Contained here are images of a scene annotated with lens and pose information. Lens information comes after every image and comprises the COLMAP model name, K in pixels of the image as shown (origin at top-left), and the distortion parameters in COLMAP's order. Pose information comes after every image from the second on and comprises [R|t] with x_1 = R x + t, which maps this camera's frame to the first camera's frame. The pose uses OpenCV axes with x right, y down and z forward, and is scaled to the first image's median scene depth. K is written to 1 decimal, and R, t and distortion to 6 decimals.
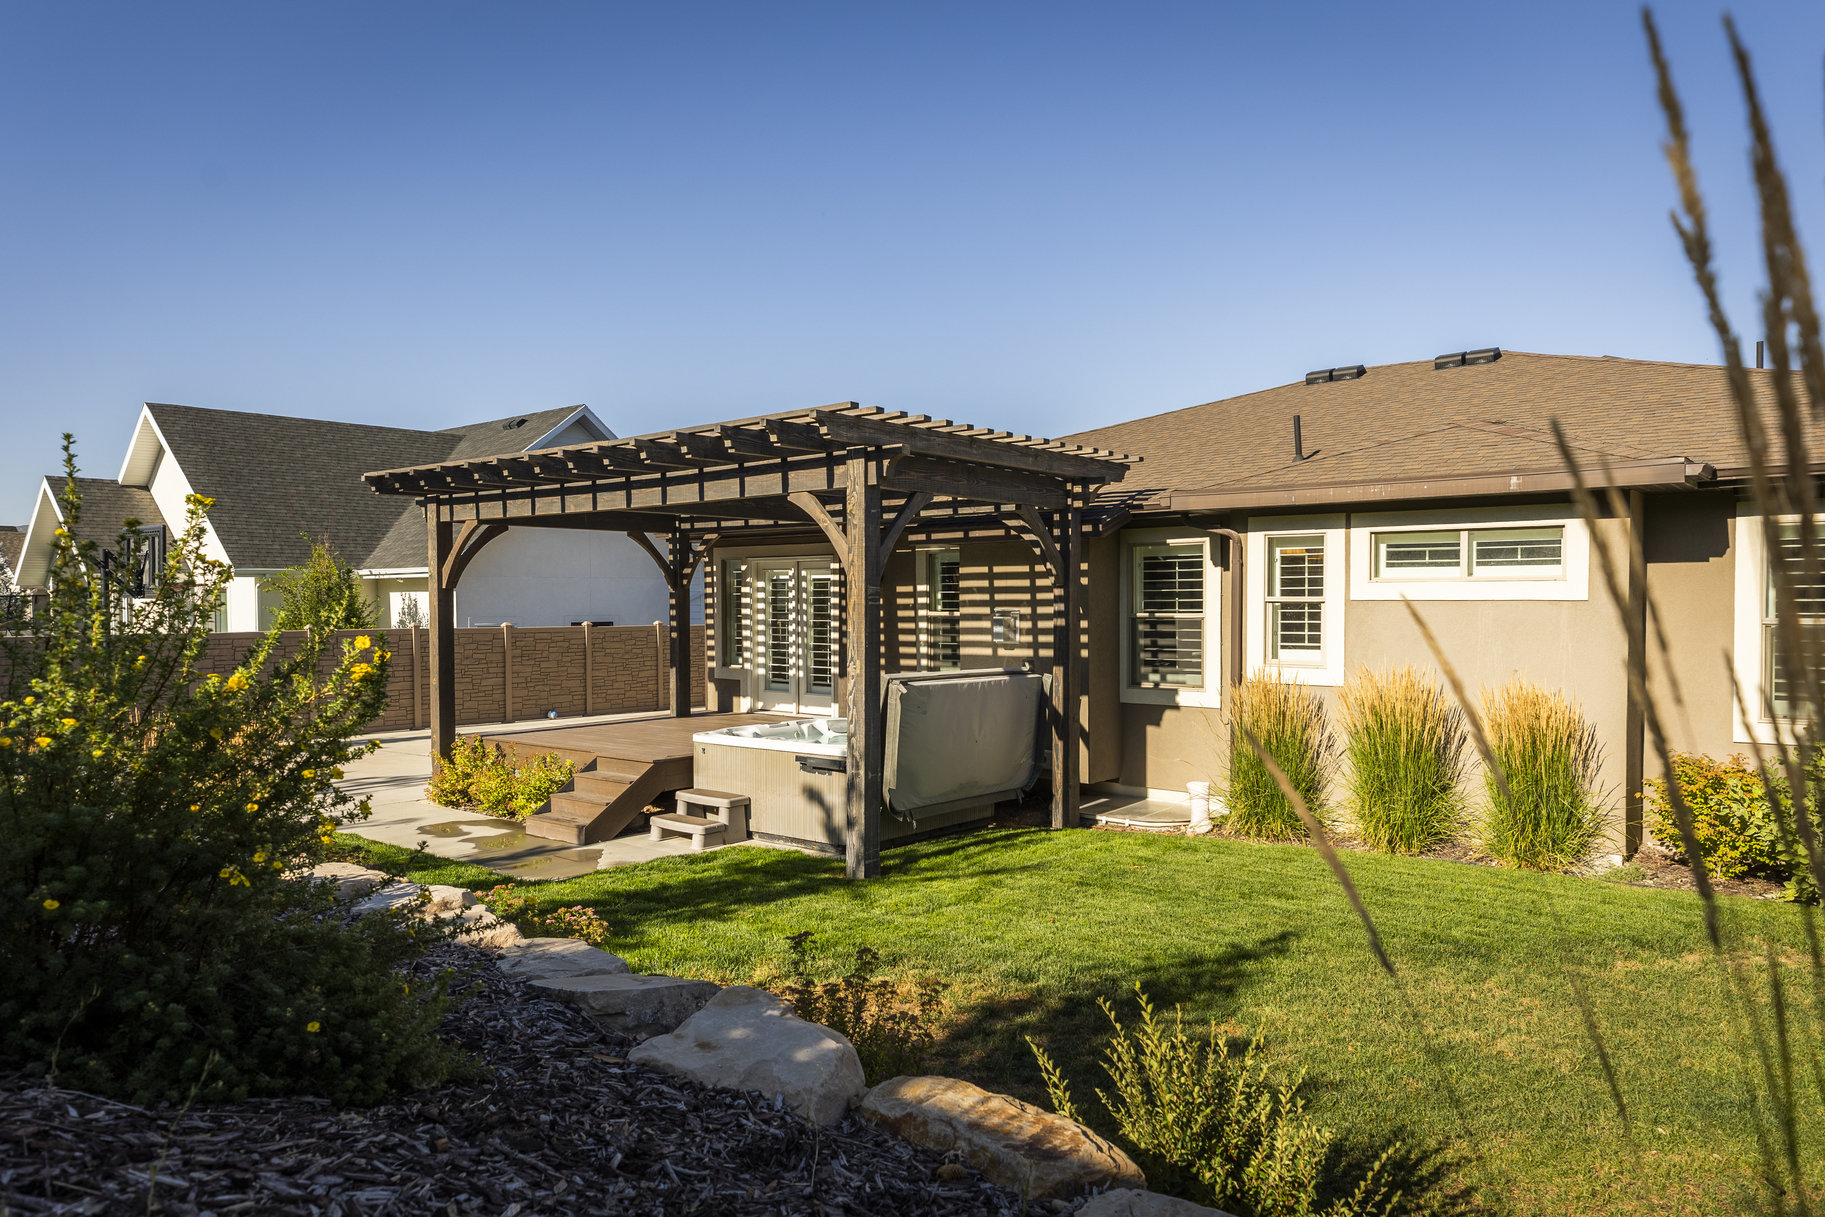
lens RADIAL K [[1166.8, 0, 924.0], [0, 1166.8, 651.9], [0, 0, 1]] dist [0.002646, 0.005000]
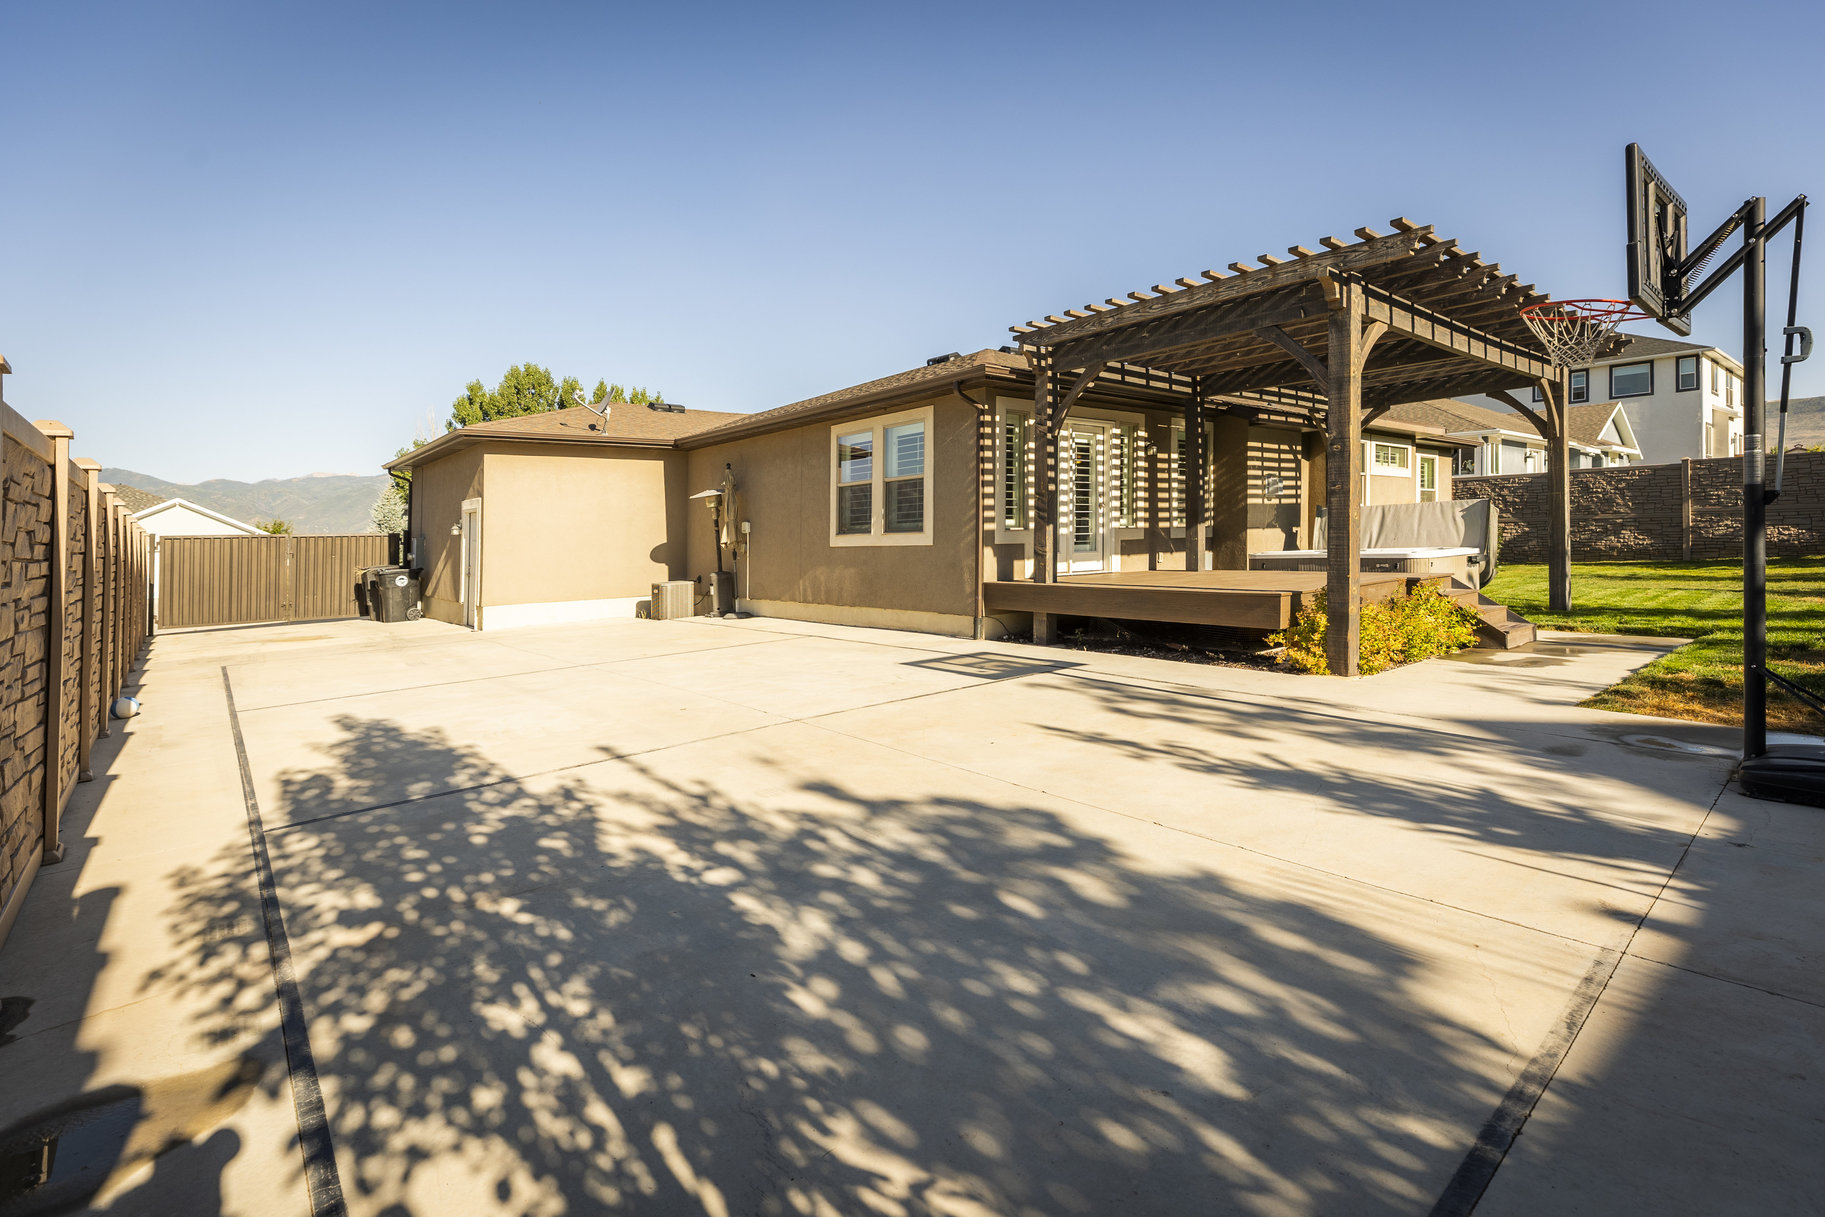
lens RADIAL K [[796.2, 0, 935.1], [0, 796.2, 571.2], [0, 0, 1]] dist [0.001919, 0.000299]
pose [[0.196800, -0.055120, 0.978893, -1.229892], [0.058463, 0.997302, 0.044403, 0.023262], [-0.978699, 0.048491, 0.199492, 1.464673]]
